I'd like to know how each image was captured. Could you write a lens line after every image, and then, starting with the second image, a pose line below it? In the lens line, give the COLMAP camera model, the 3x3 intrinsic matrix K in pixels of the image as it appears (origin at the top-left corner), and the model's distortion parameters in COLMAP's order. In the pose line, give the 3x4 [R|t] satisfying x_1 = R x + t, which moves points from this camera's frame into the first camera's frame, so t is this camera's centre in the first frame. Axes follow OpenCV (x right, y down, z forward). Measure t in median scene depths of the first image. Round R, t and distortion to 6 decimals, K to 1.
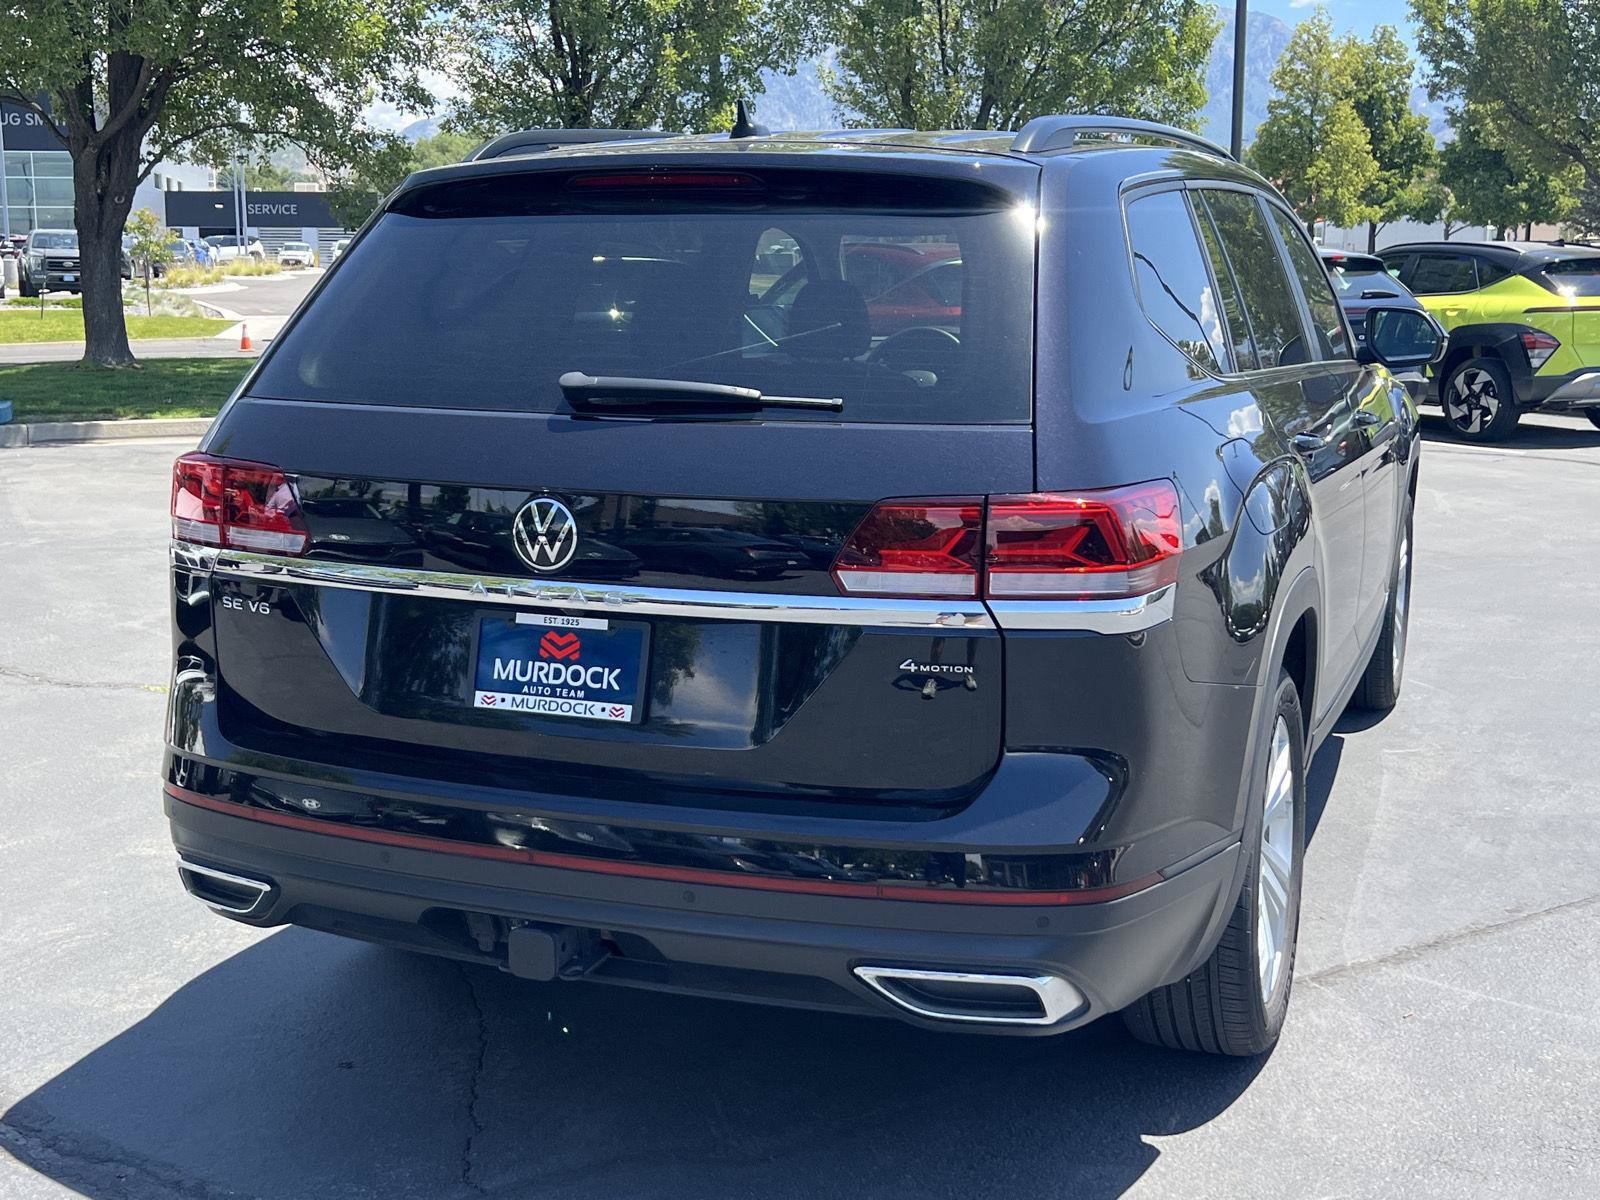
lens RADIAL K [[1834.9, 0, 816.9], [0, 1834.9, 600.7], [0, 0, 1]] dist [0.040274, 0.000000]
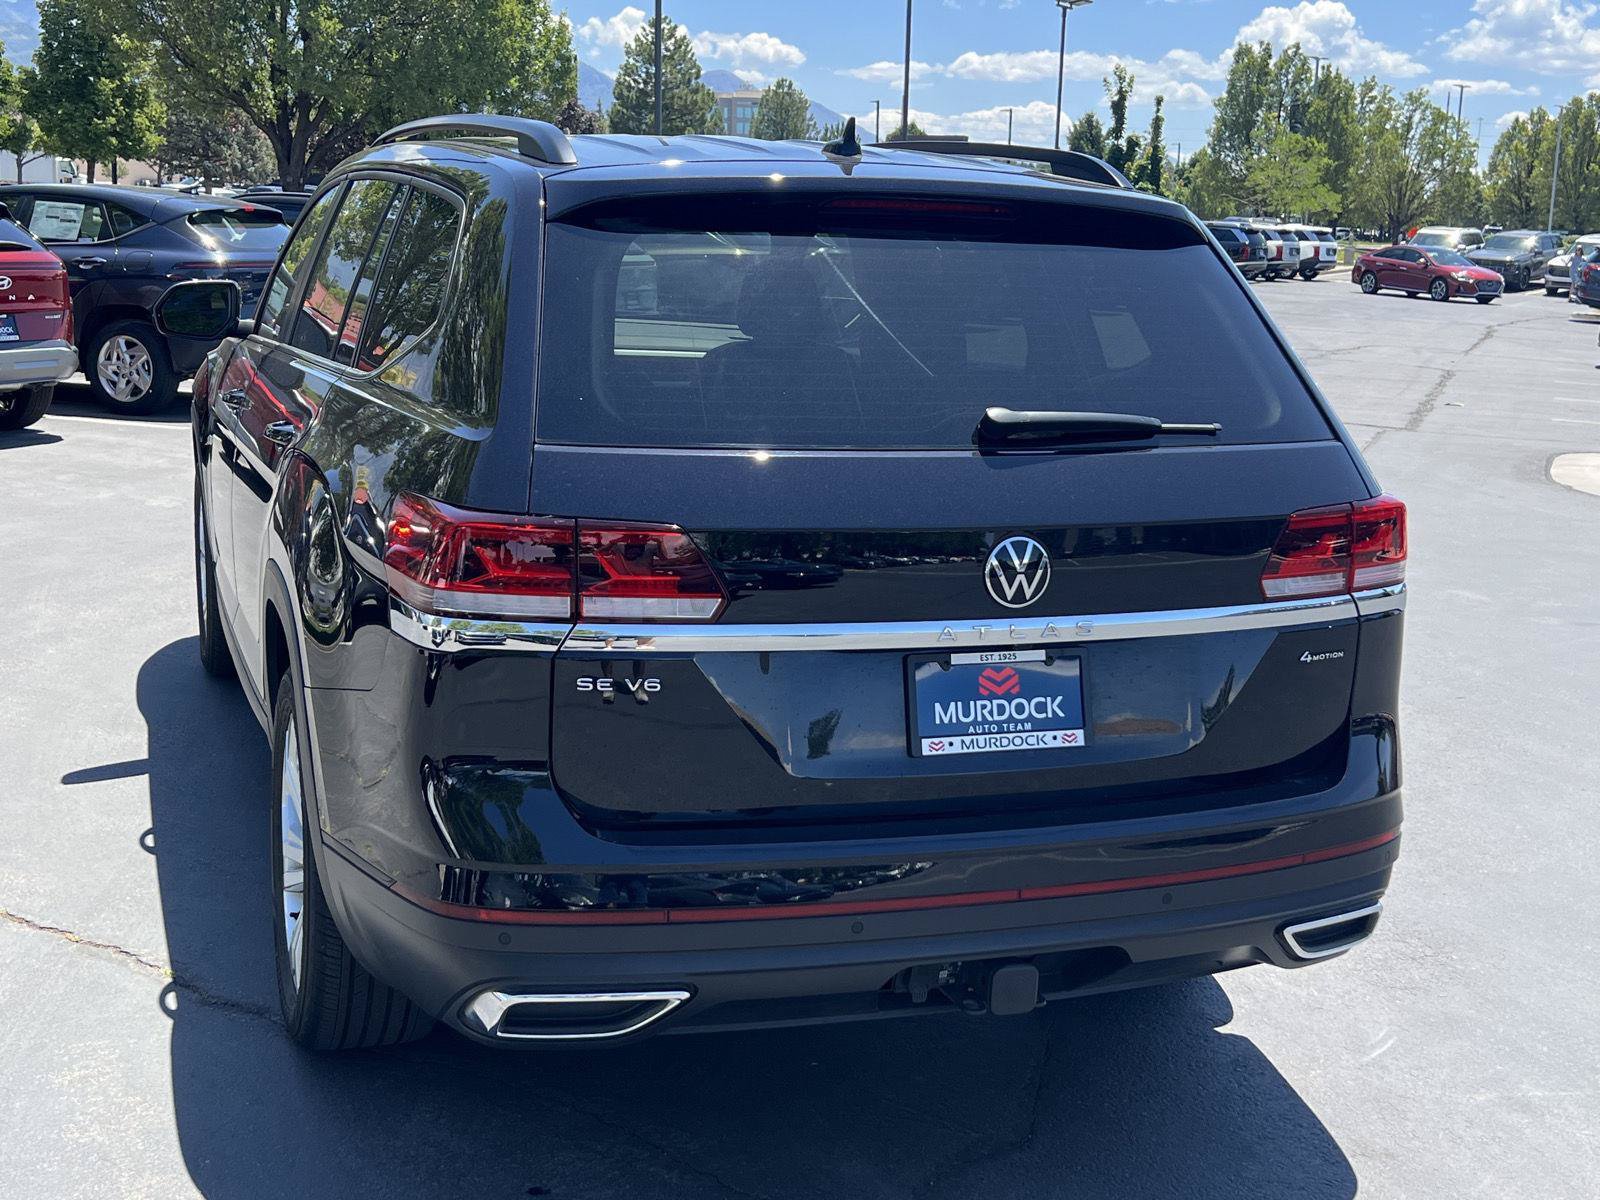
lens RADIAL K [[1834.9, 0, 766.2], [0, 1834.9, 602.8], [0, 0, 1]] dist [0.040274, 0.000000]
pose [[0.772398, -0.105098, 0.626383, -0.864770], [0.083059, 0.994459, 0.064434, -0.093564], [-0.629684, 0.002258, 0.776848, 0.305457]]
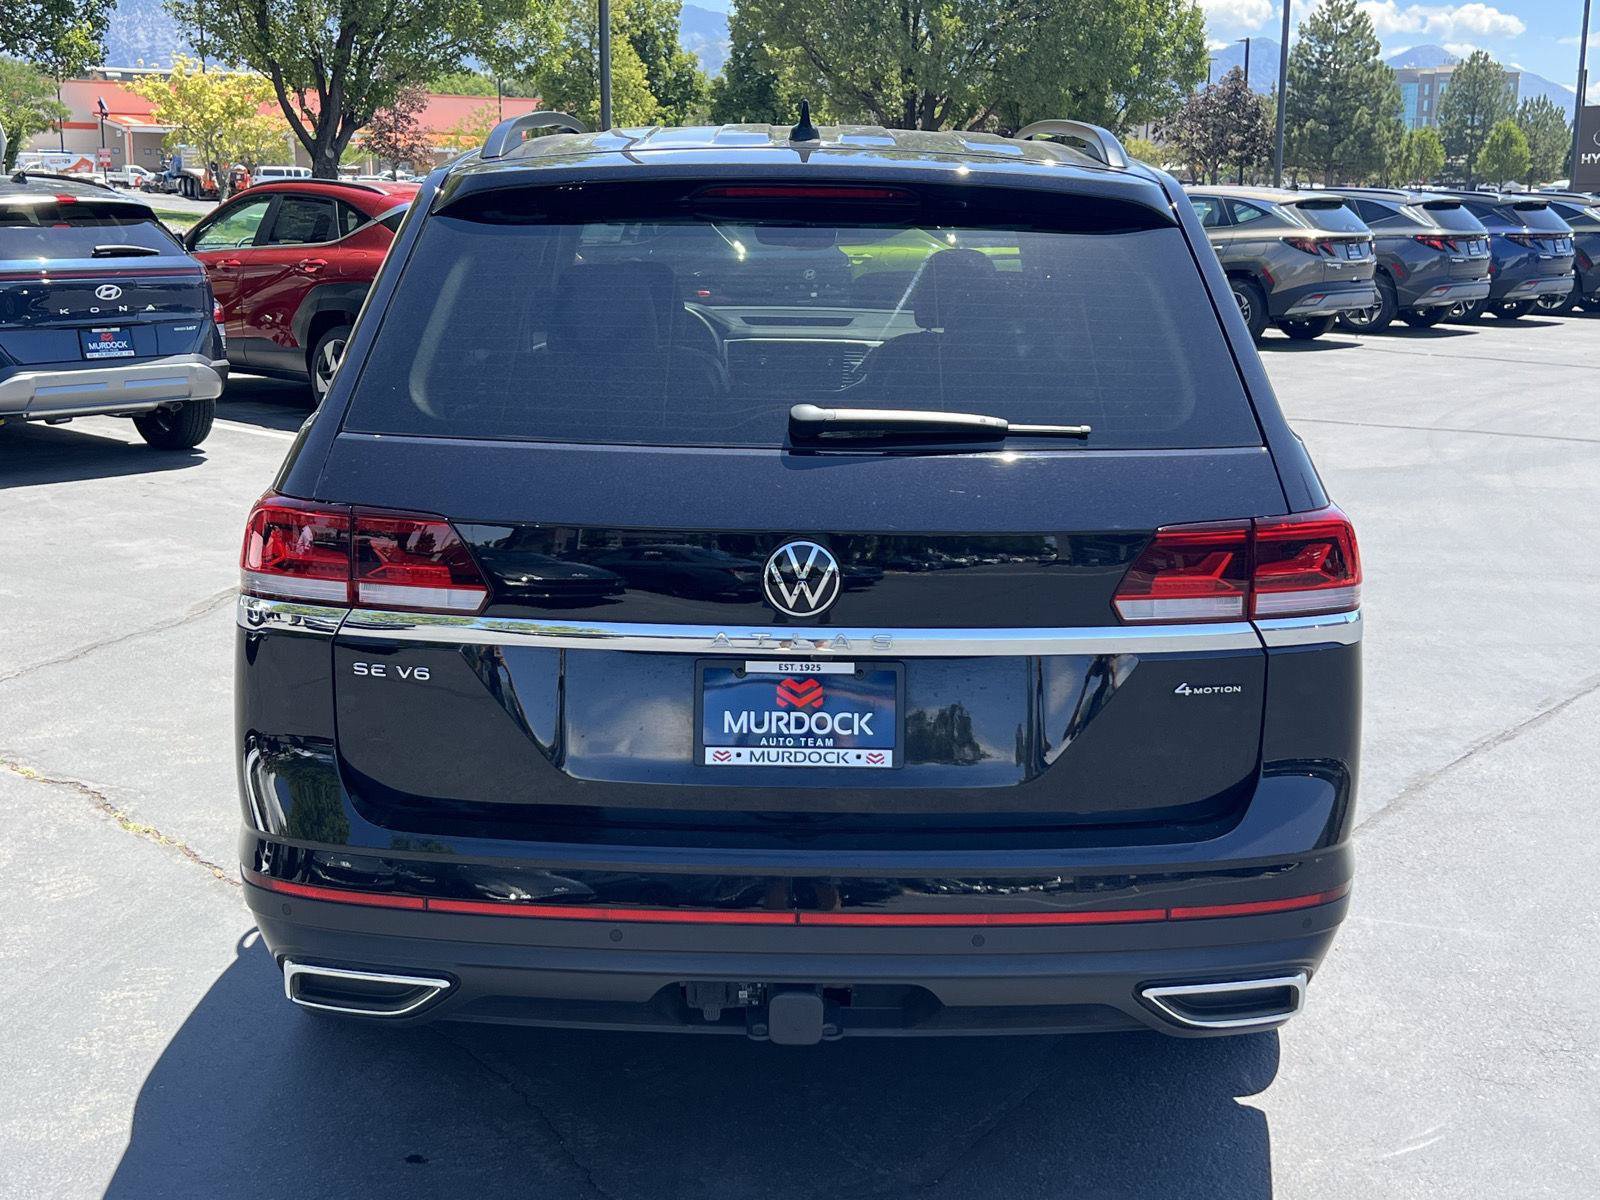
lens RADIAL K [[1834.9, 0, 796.1], [0, 1834.9, 602.6], [0, 0, 1]] dist [0.040274, 0.000000]
pose [[0.935198, -0.065165, 0.348078, -0.471772], [0.051928, 0.997533, 0.047235, -0.067562], [-0.350297, -0.026099, 0.936275, 0.114423]]
